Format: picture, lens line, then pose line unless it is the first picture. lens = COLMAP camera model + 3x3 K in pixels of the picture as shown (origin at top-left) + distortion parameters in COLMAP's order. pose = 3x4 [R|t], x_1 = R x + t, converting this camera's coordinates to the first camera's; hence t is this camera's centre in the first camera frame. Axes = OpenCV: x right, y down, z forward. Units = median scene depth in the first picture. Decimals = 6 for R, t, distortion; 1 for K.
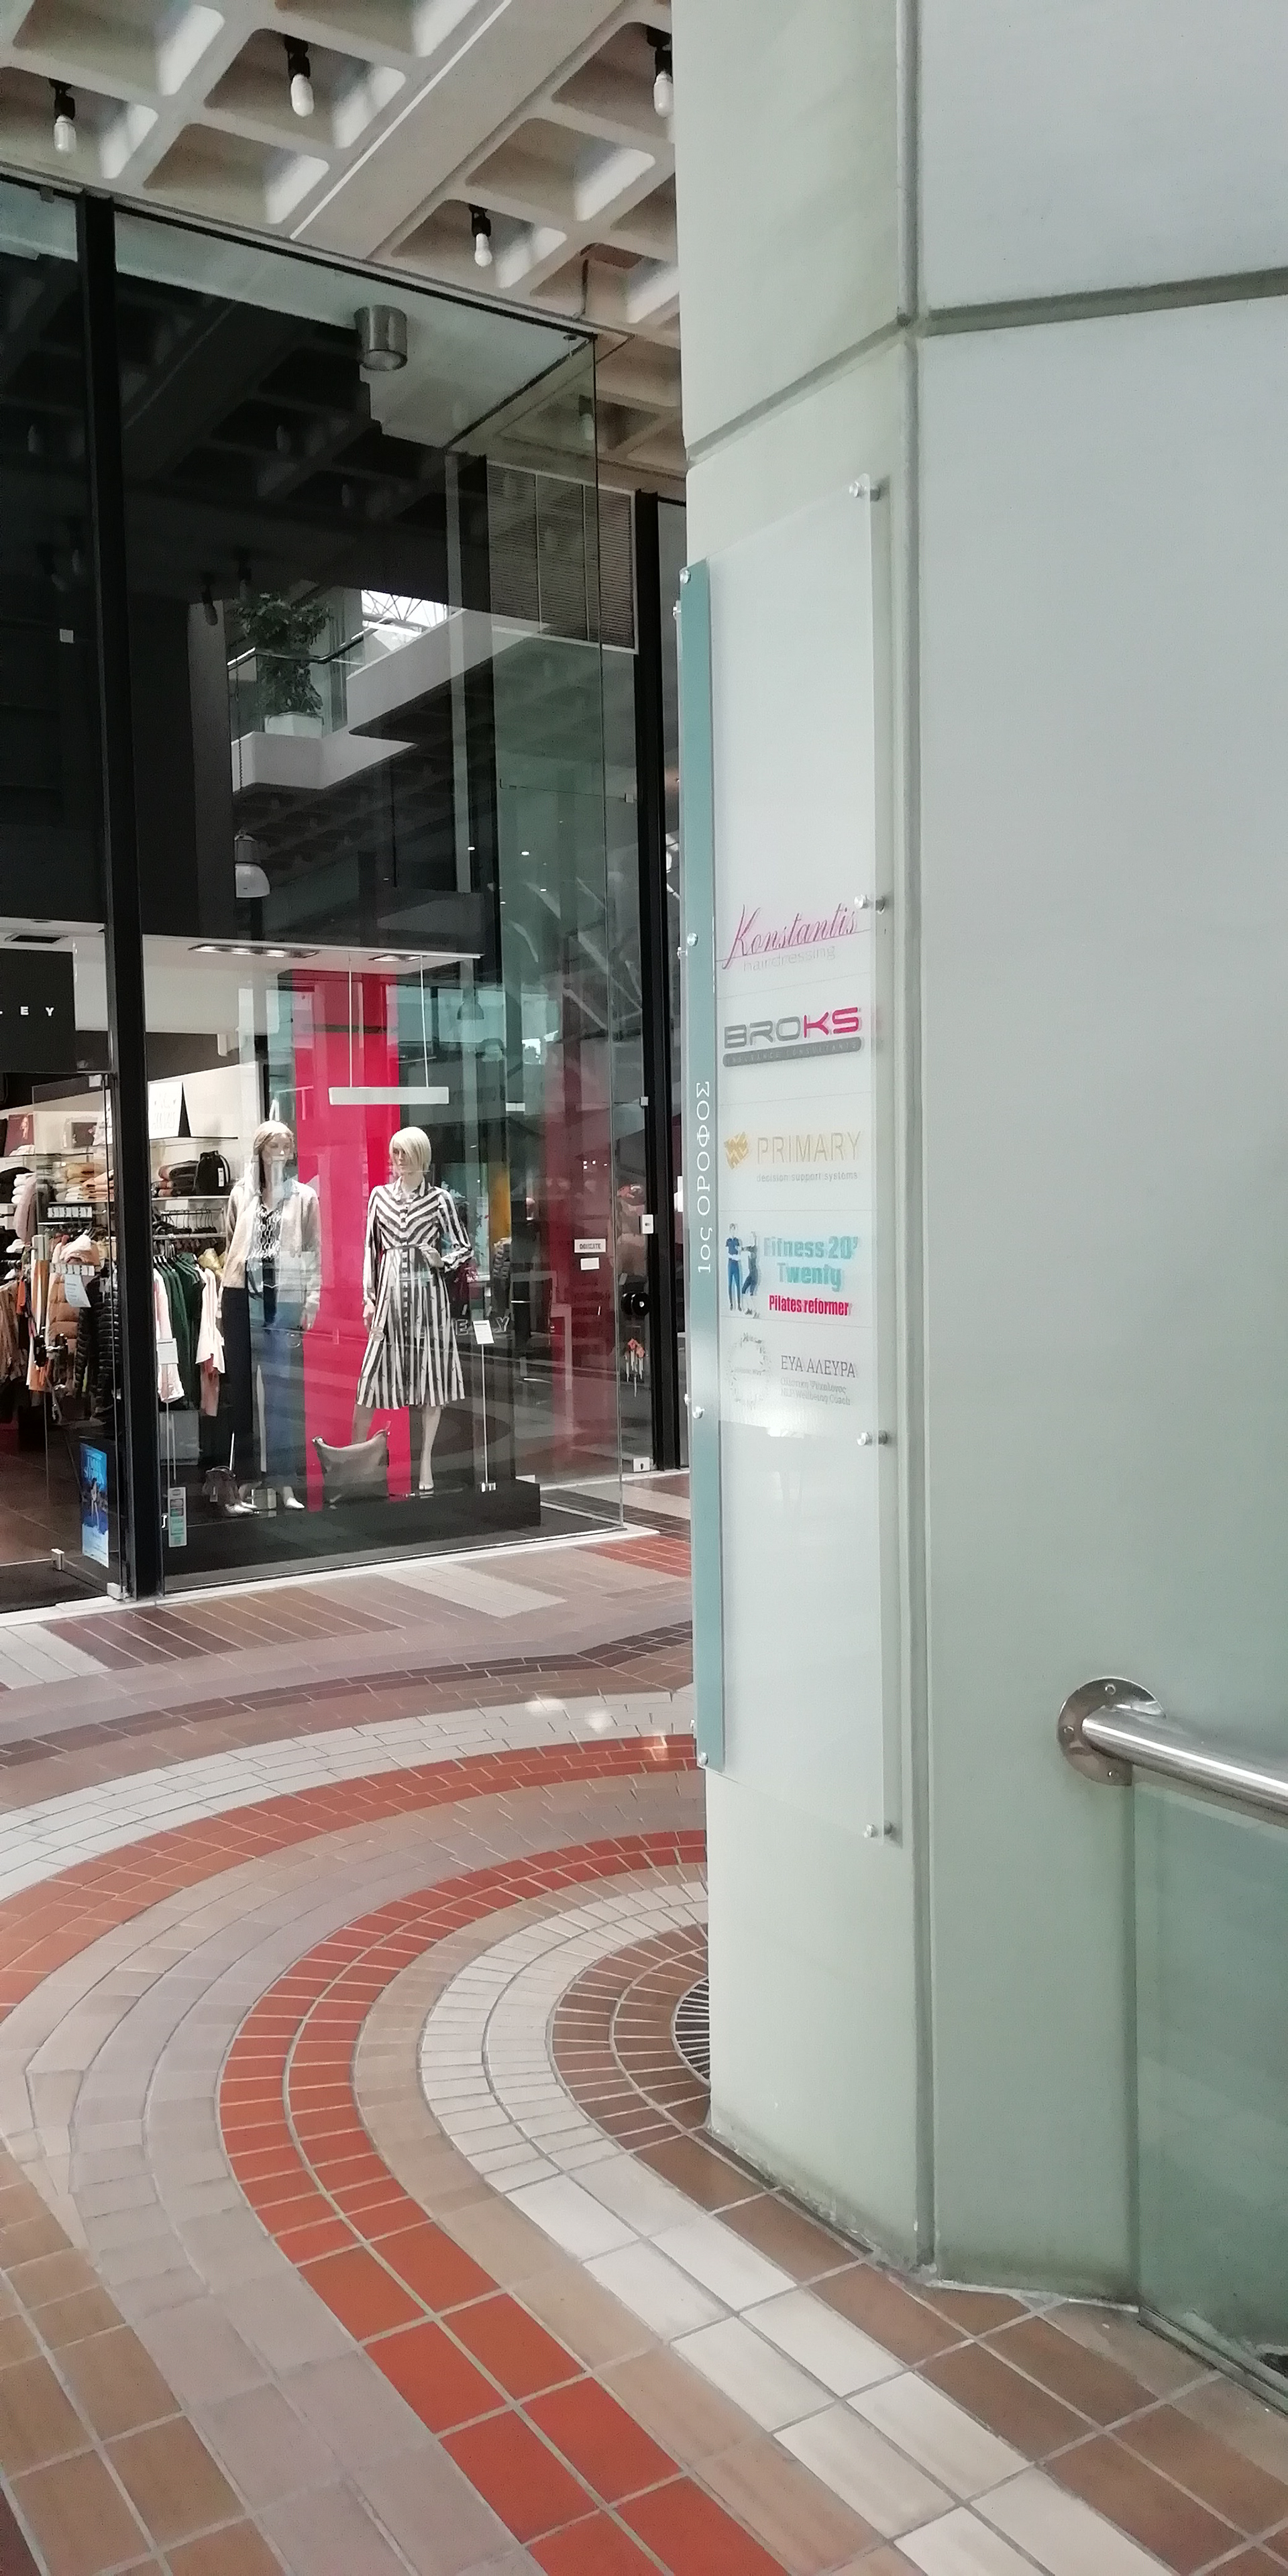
lens RADIAL K [[1909.3, 0, 638.7], [0, 1909.3, 1283.9], [0, 0, 1]] dist [0.032358, -0.004058]
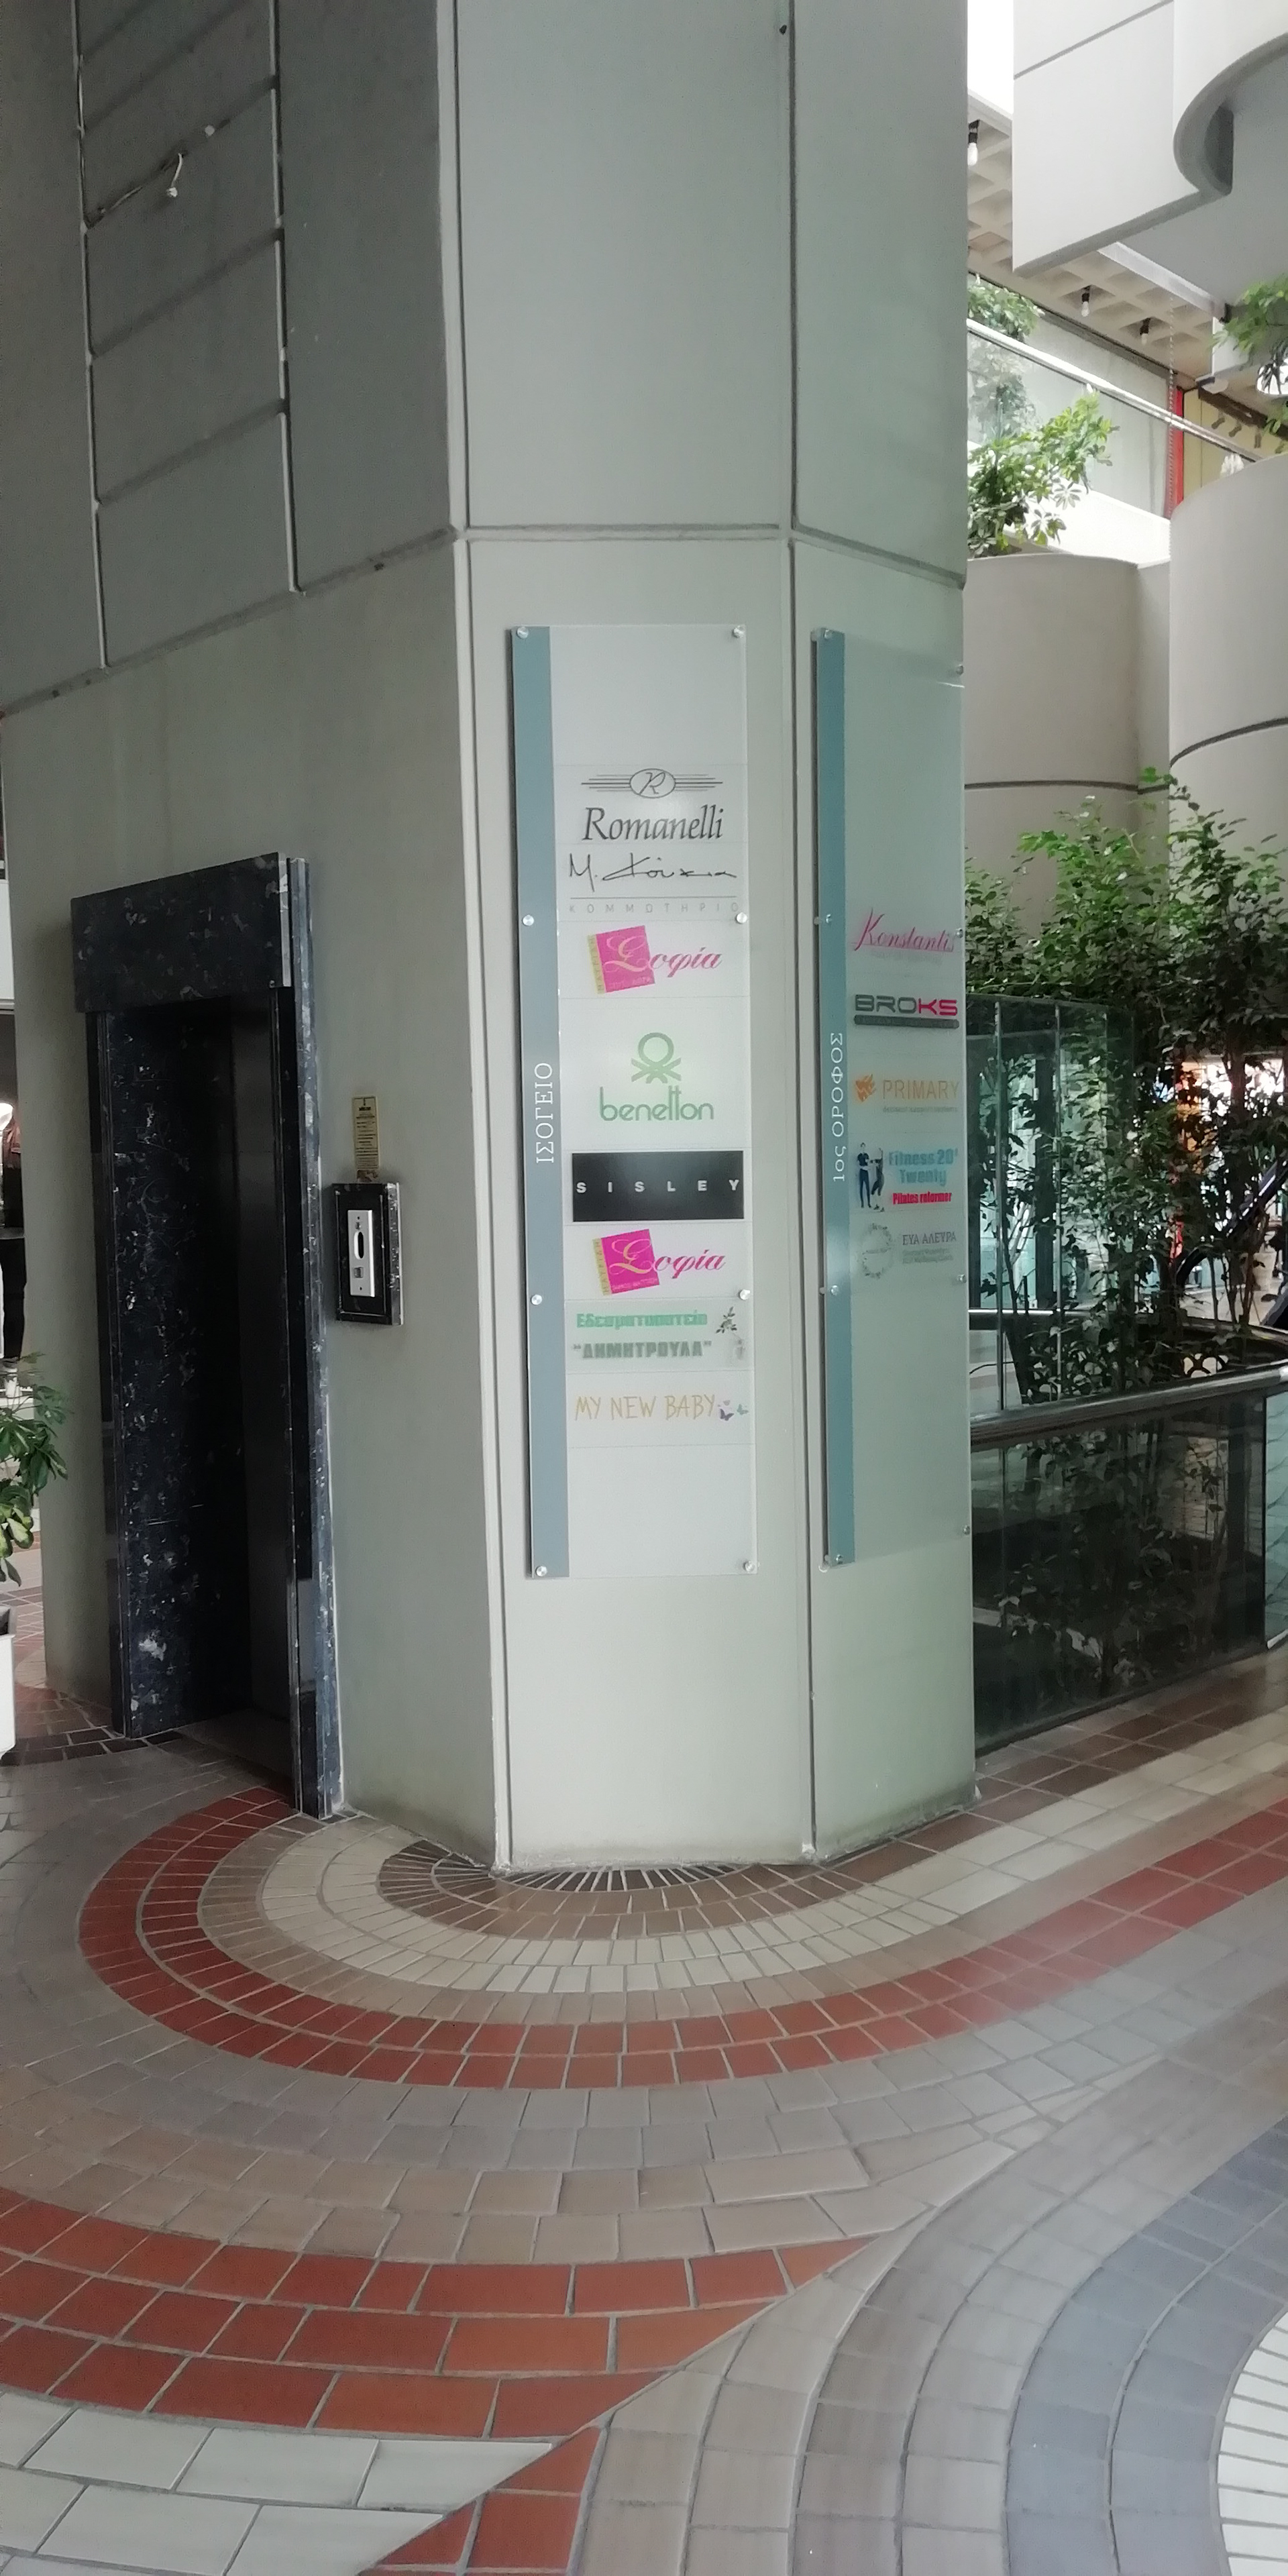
lens RADIAL K [[1909.3, 0, 662.3], [0, 1909.3, 1288.0], [0, 0, 1]] dist [0.032358, -0.004058]
pose [[-0.188975, -0.046419, 0.980884, -1.243260], [0.069869, 0.995715, 0.060582, -0.021166], [-0.979493, 0.079982, -0.184922, 1.395304]]
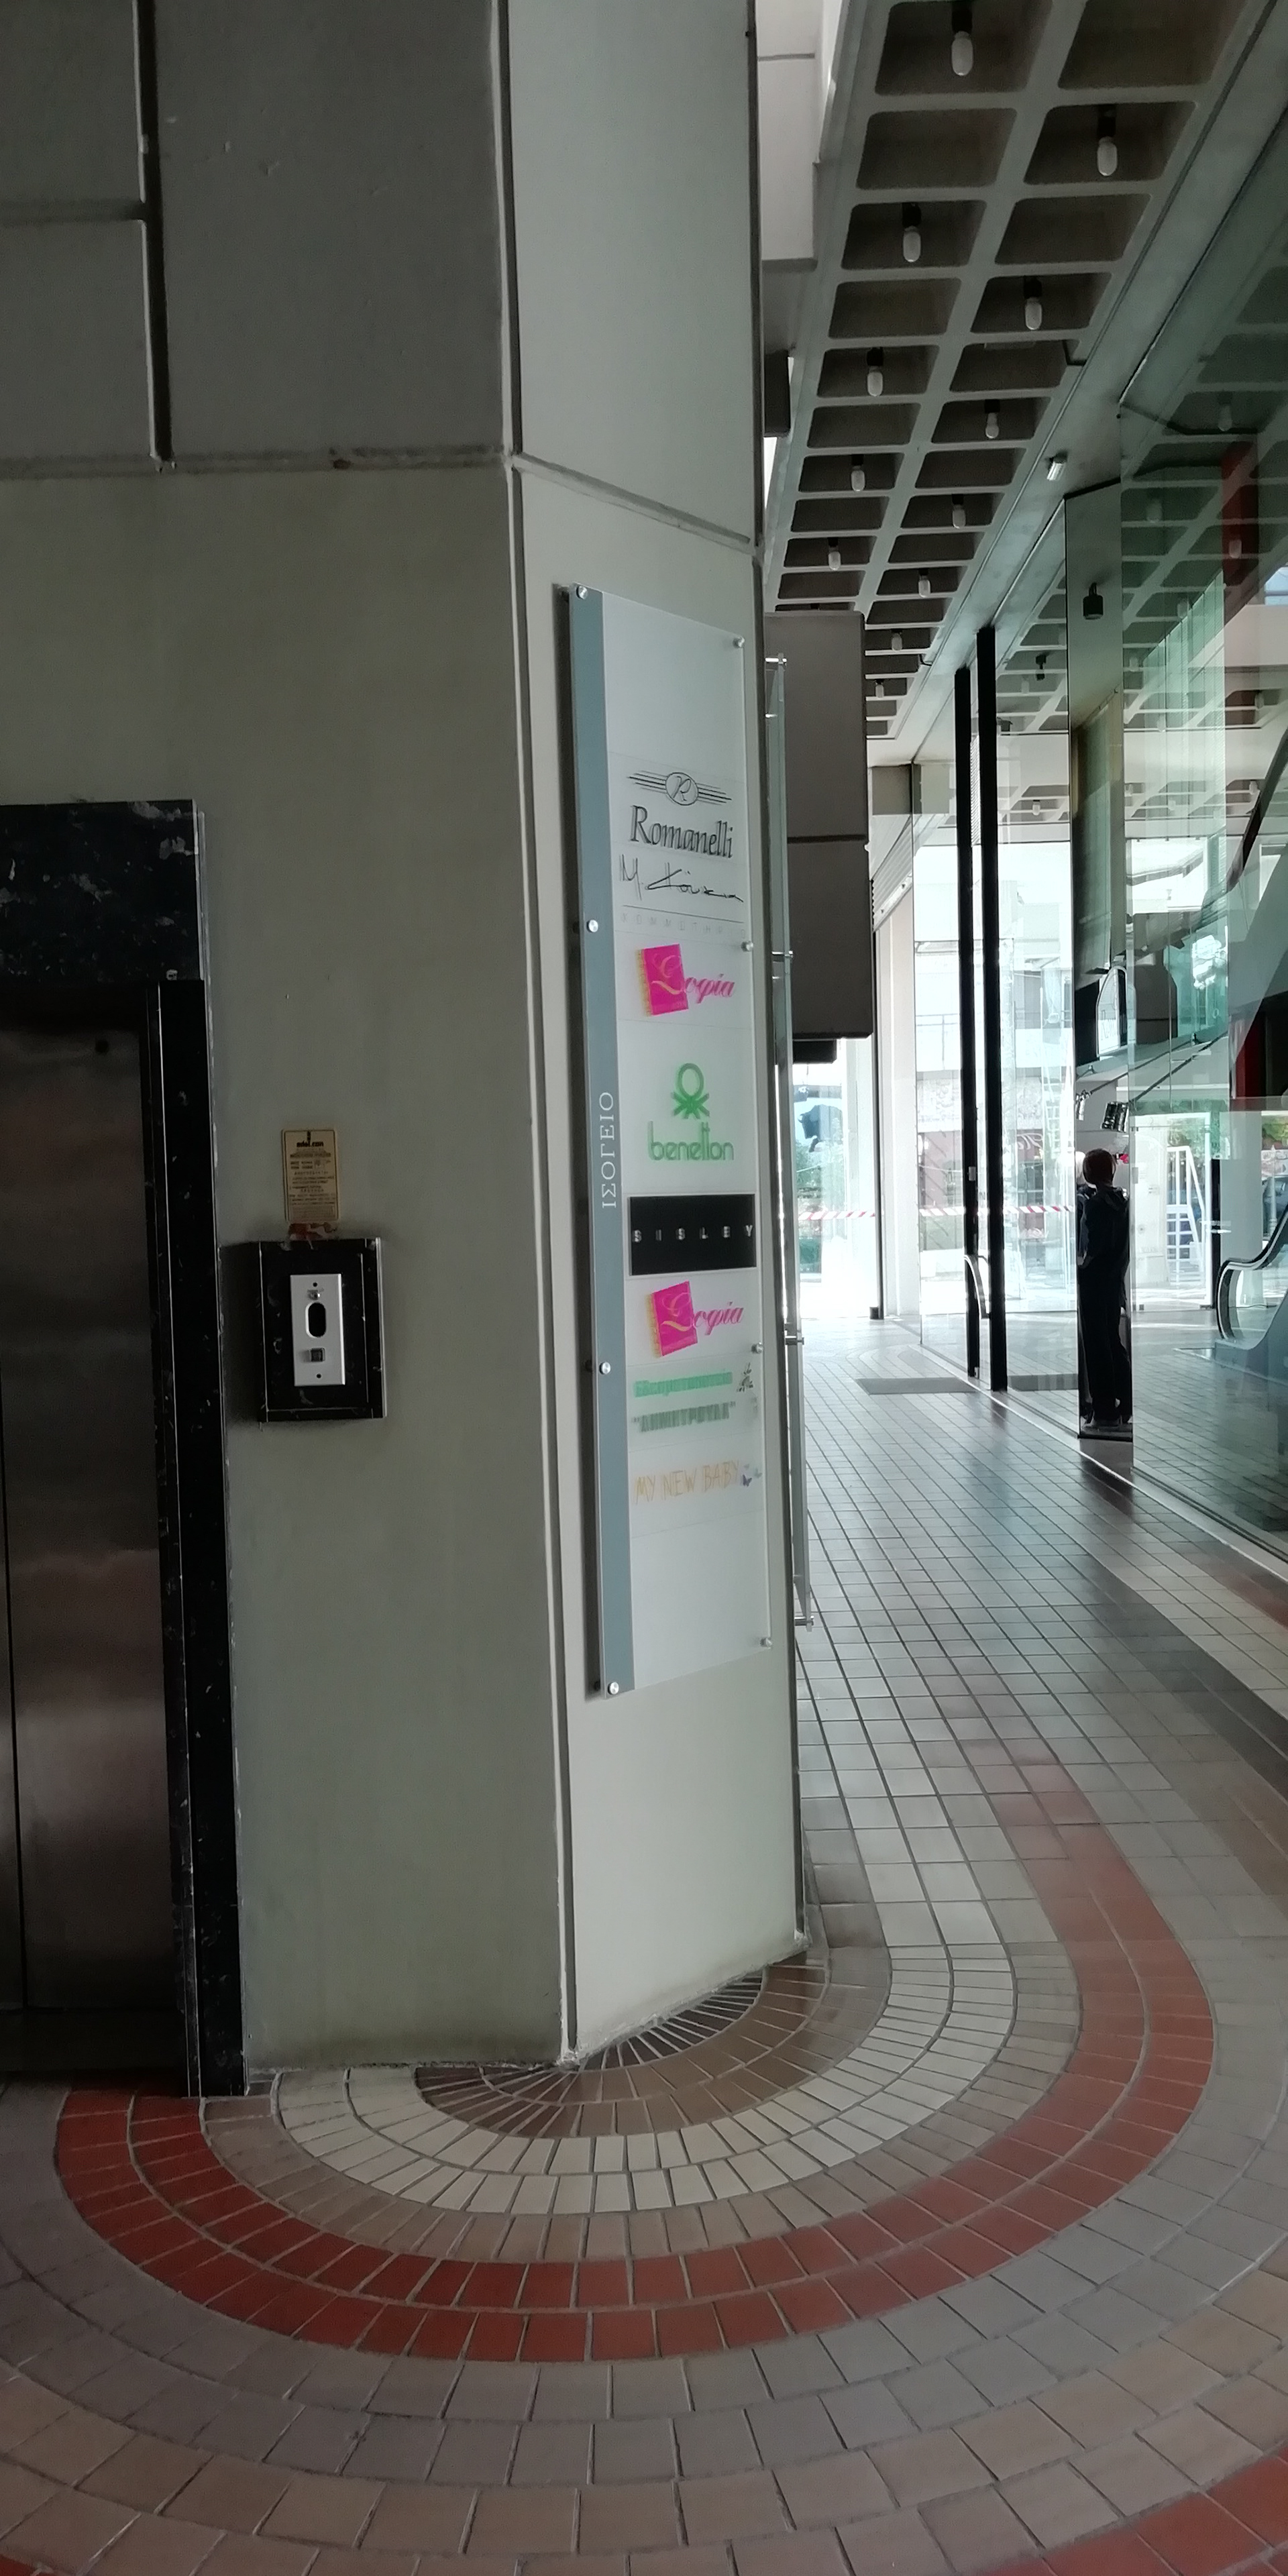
lens RADIAL K [[1909.3, 0, 636.1], [0, 1909.3, 1295.1], [0, 0, 1]] dist [0.032358, -0.004058]
pose [[-0.832209, 0.021857, 0.554031, -0.583135], [0.076160, 0.994258, 0.075176, -0.064553], [-0.549207, 0.104757, -0.829095, 2.145881]]
